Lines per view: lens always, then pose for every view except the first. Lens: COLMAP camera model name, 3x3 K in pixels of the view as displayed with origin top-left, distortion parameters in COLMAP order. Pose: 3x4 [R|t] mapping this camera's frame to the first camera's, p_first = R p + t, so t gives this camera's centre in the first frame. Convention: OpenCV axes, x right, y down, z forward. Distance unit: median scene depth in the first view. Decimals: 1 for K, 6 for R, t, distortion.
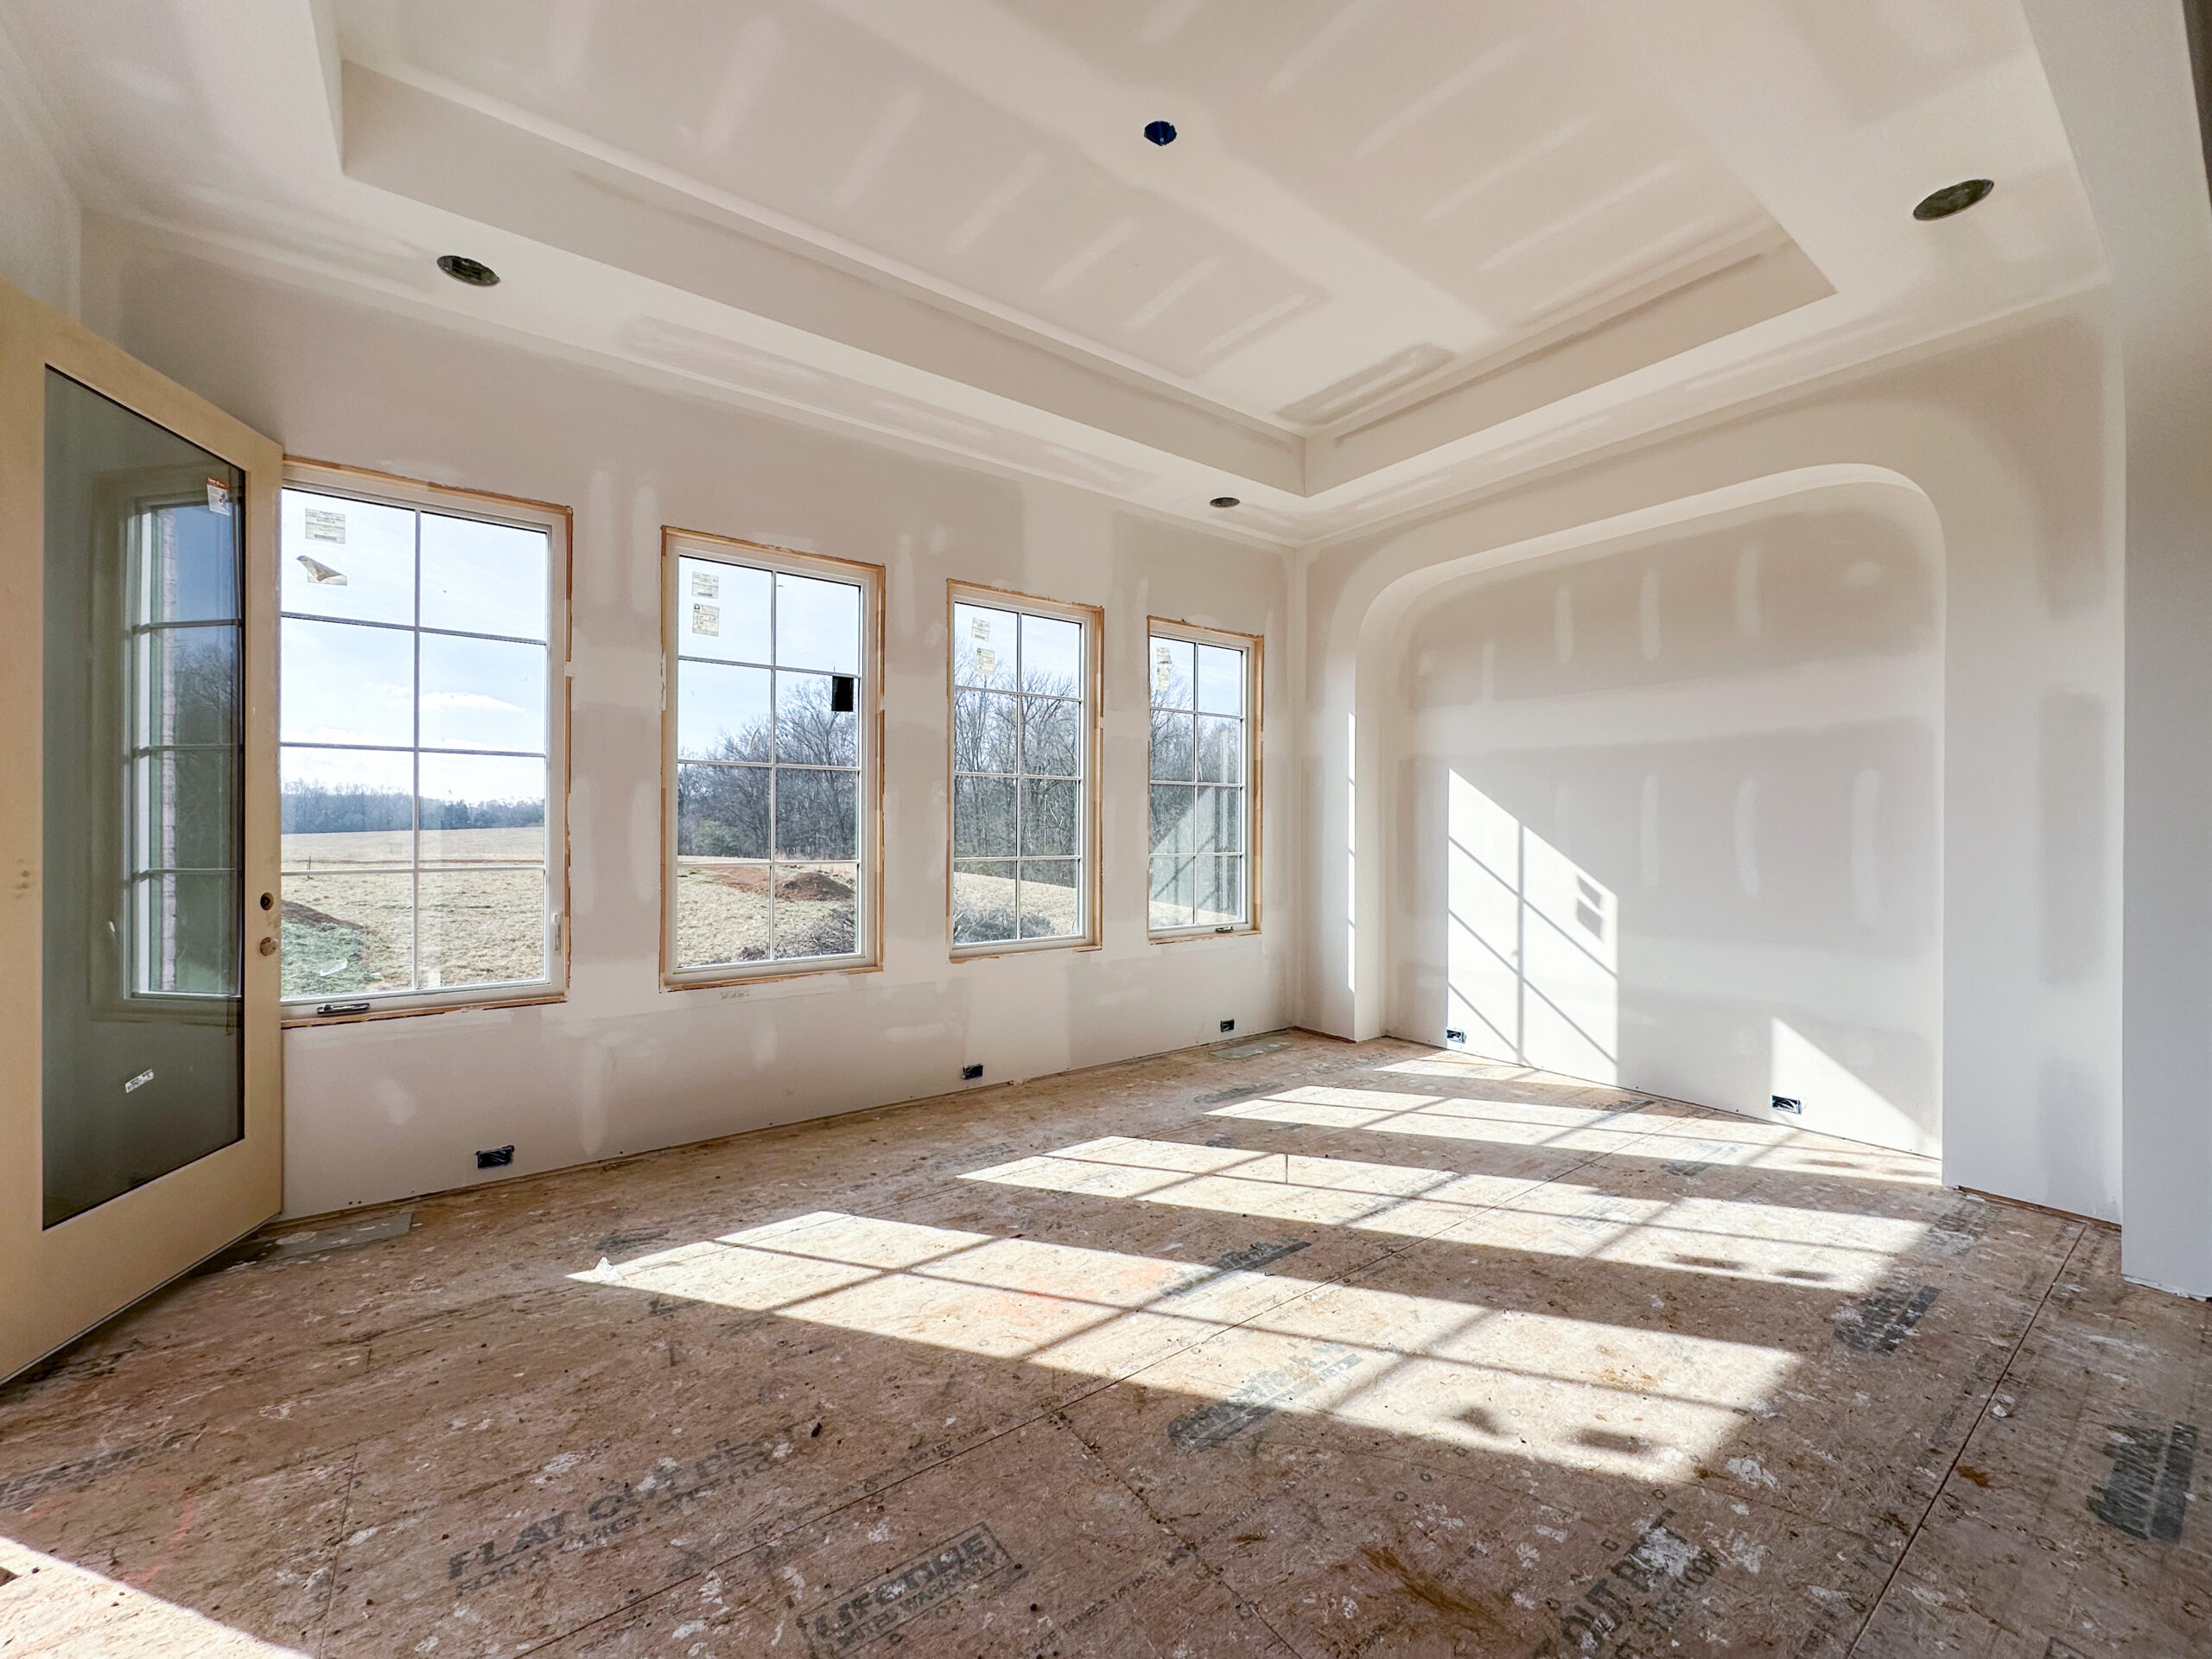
lens RADIAL K [[877.3, 0, 1117.5], [0, 877.3, 832.8], [0, 0, 1]] dist [-0.002786, 0.000557]
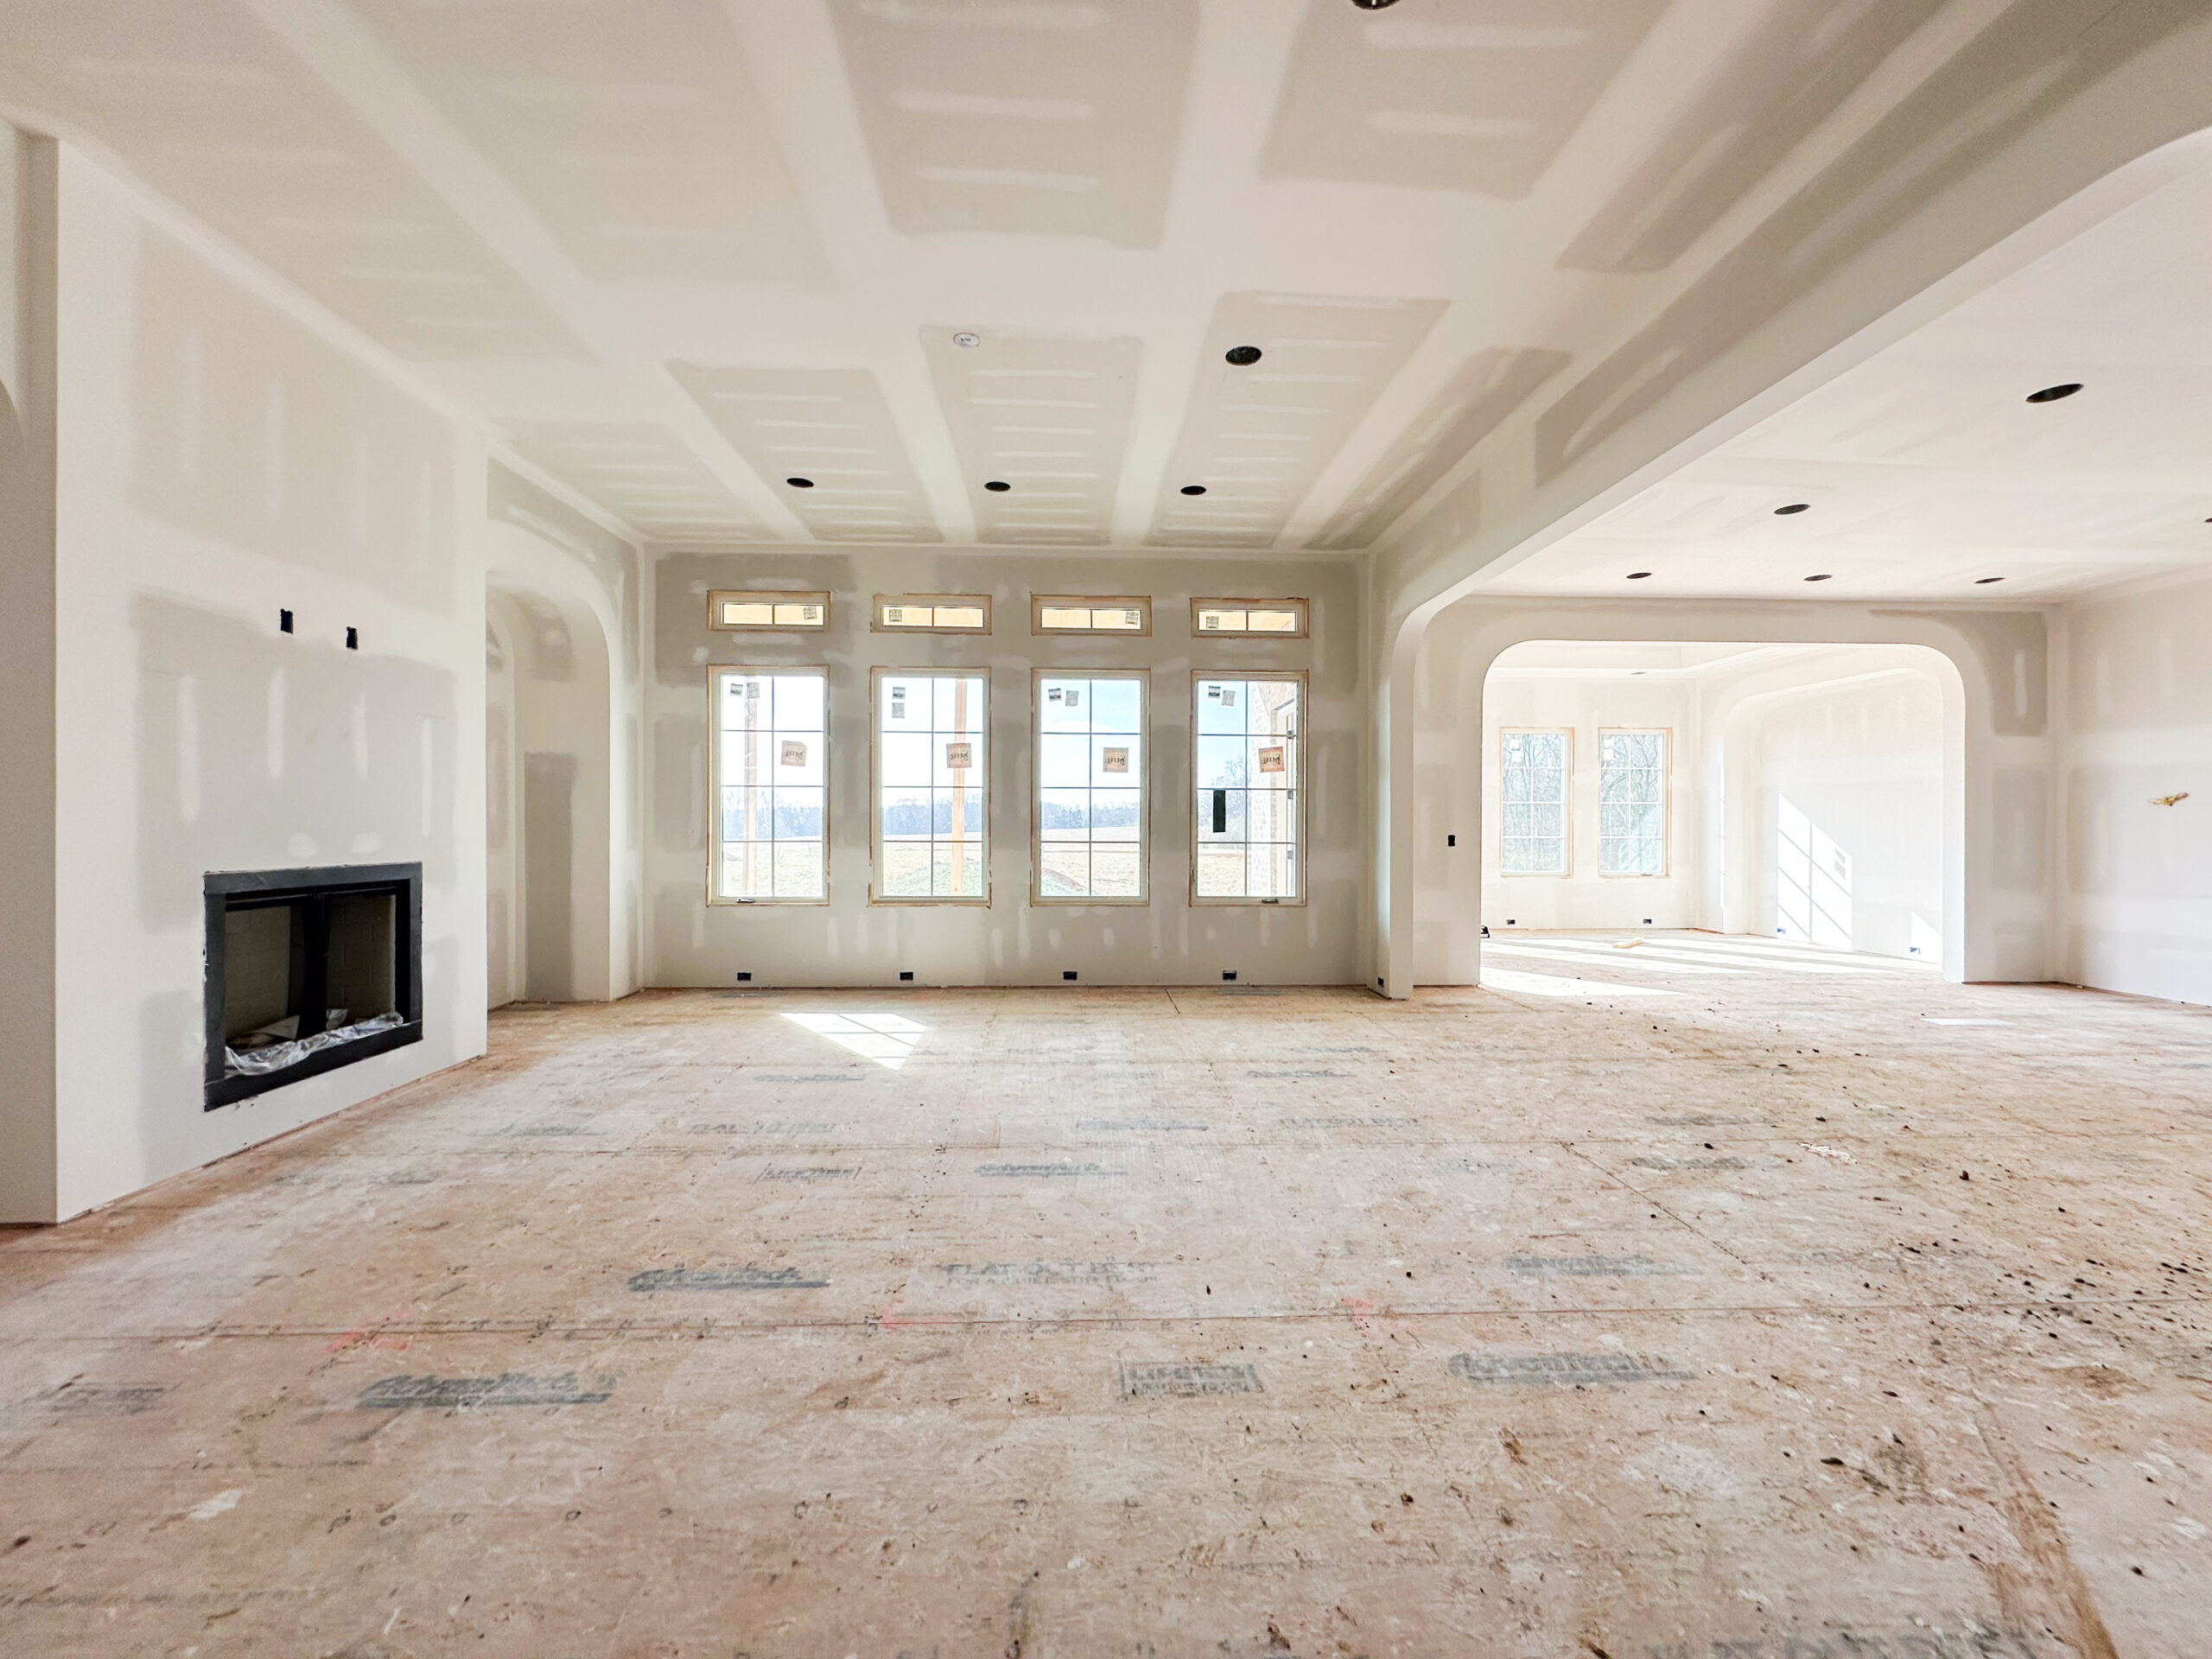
lens RADIAL K [[877.3, 0, 1087.9], [0, 877.3, 829.7], [0, 0, 1]] dist [-0.002786, 0.000557]
pose [[0.809806, 0.001509, -0.586695, 0.288665], [-0.002002, 0.999998, -0.000192, 0.010563], [0.586694, 0.001331, 0.809808, -1.531750]]
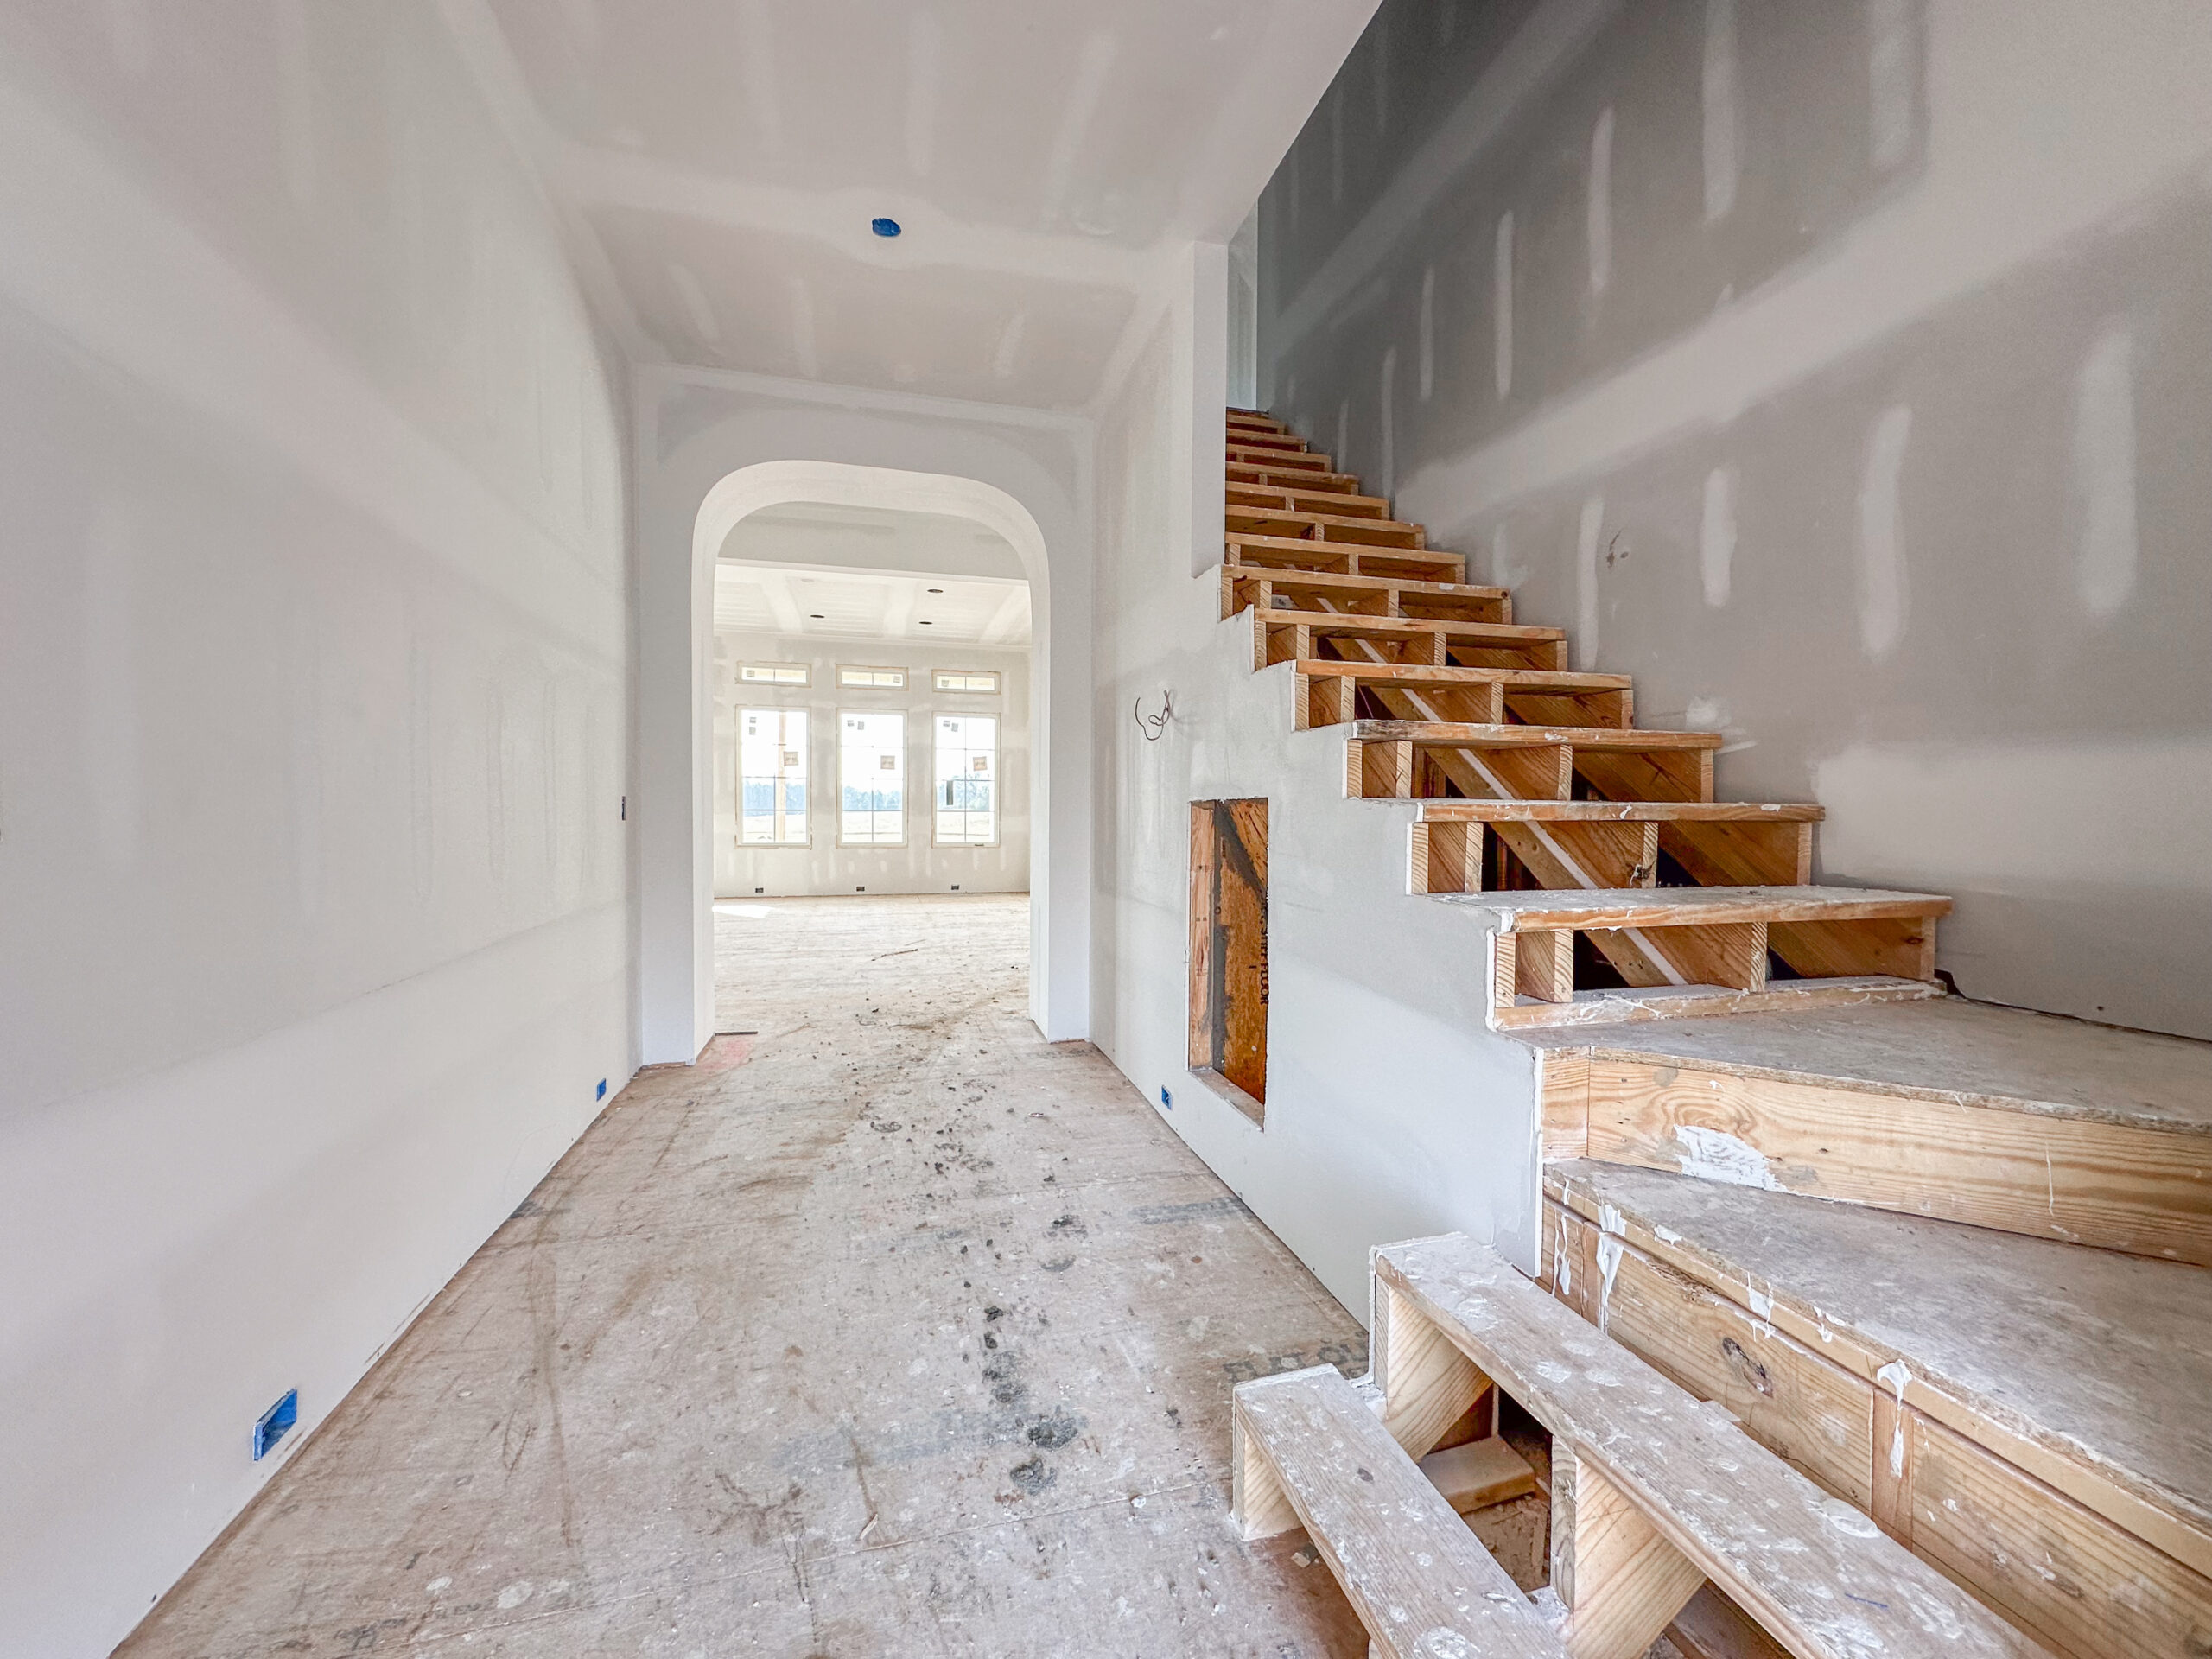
lens RADIAL K [[877.3, 0, 1097.6], [0, 877.3, 841.1], [0, 0, 1]] dist [-0.002786, 0.000557]
pose [[0.926226, 0.015490, -0.376651, 0.993606], [-0.004260, 0.999522, 0.030629, 0.039335], [0.376945, -0.026765, 0.925849, -2.449397]]
